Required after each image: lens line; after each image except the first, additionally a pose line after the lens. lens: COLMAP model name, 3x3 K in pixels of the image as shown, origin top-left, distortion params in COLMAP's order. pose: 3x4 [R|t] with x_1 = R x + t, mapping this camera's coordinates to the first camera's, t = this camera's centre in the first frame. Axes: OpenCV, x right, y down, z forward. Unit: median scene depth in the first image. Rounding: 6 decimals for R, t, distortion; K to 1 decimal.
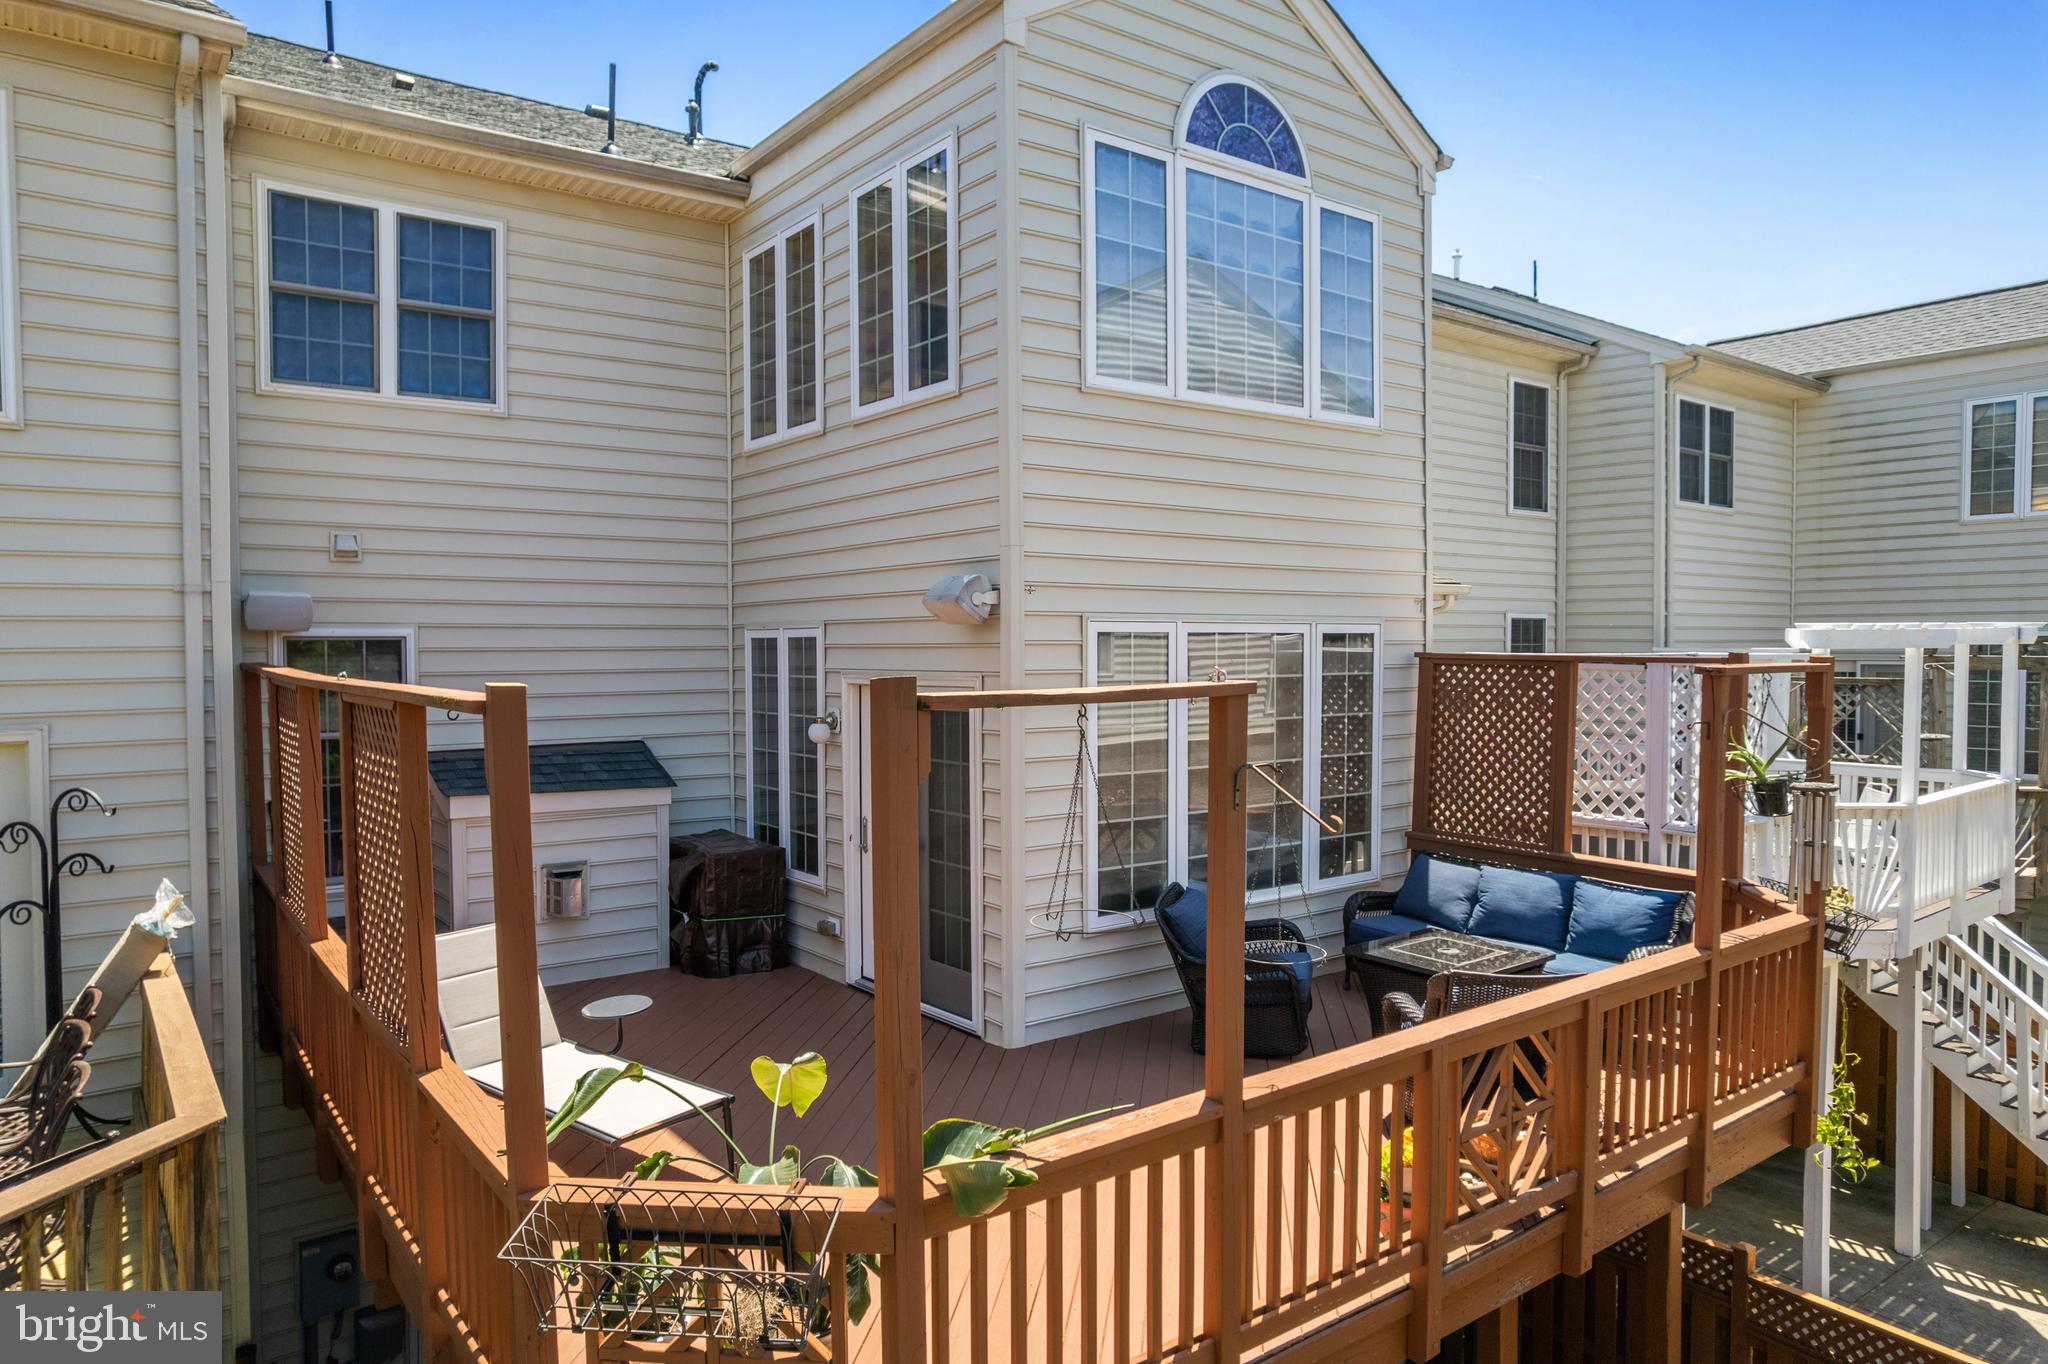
lens RADIAL K [[1317.4, 0, 1032.1], [0, 1317.4, 690.4], [0, 0, 1]] dist [-0.064947, 0.054499]
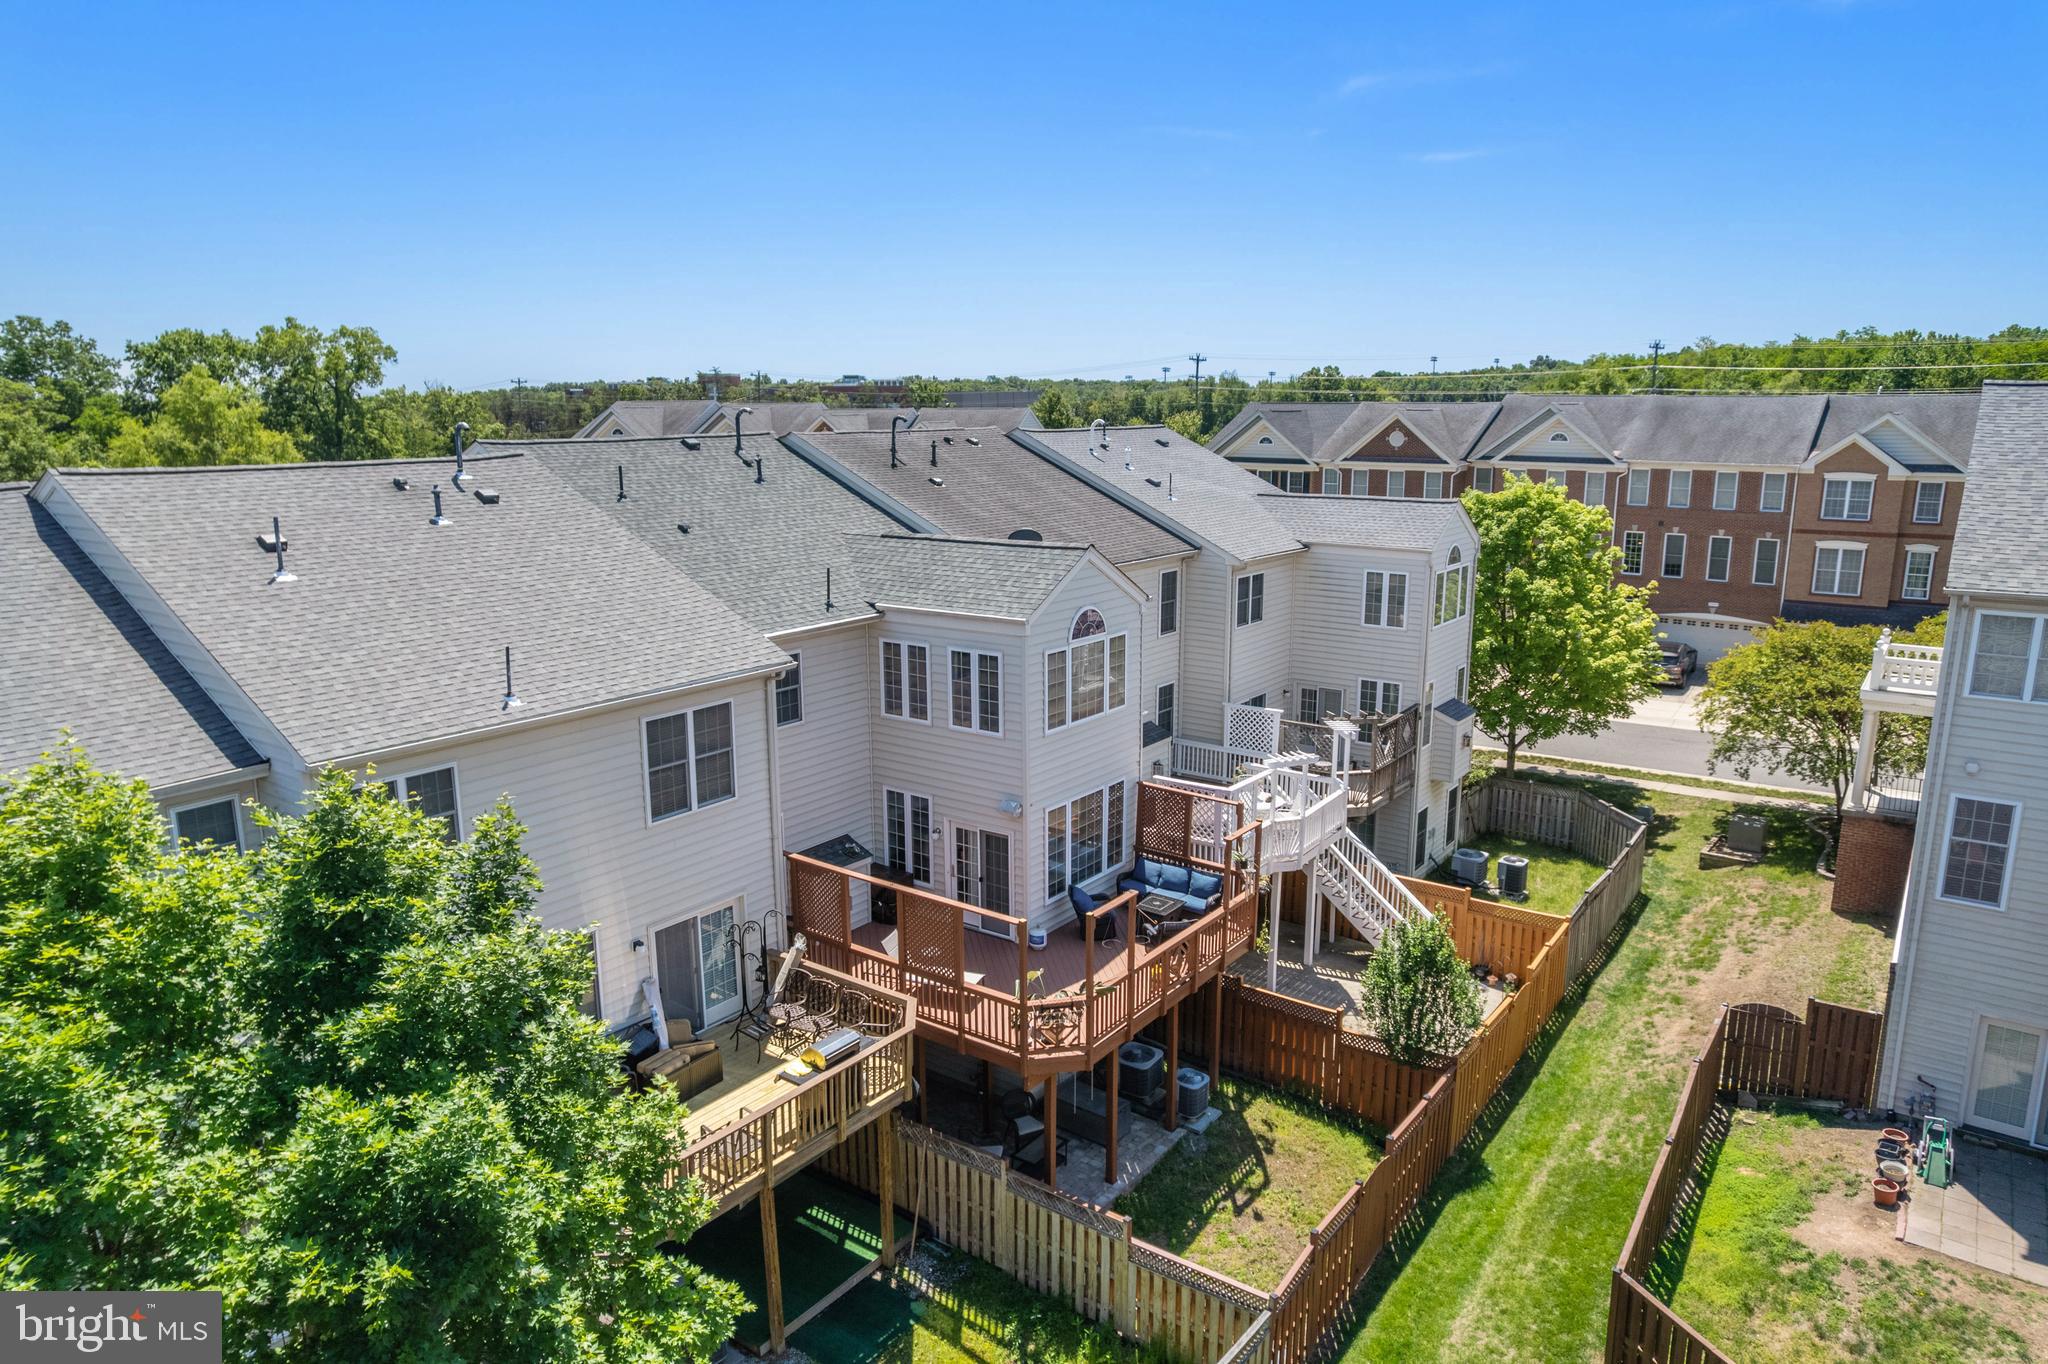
lens RADIAL K [[1317.4, 0, 1020.1], [0, 1317.4, 682.3], [0, 0, 1]] dist [-0.064947, 0.054499]
pose [[0.960897, -0.057975, 0.270770, -0.700932], [0.010227, 0.984600, 0.174523, -0.743085], [-0.276718, -0.164929, 0.946692, -1.559507]]
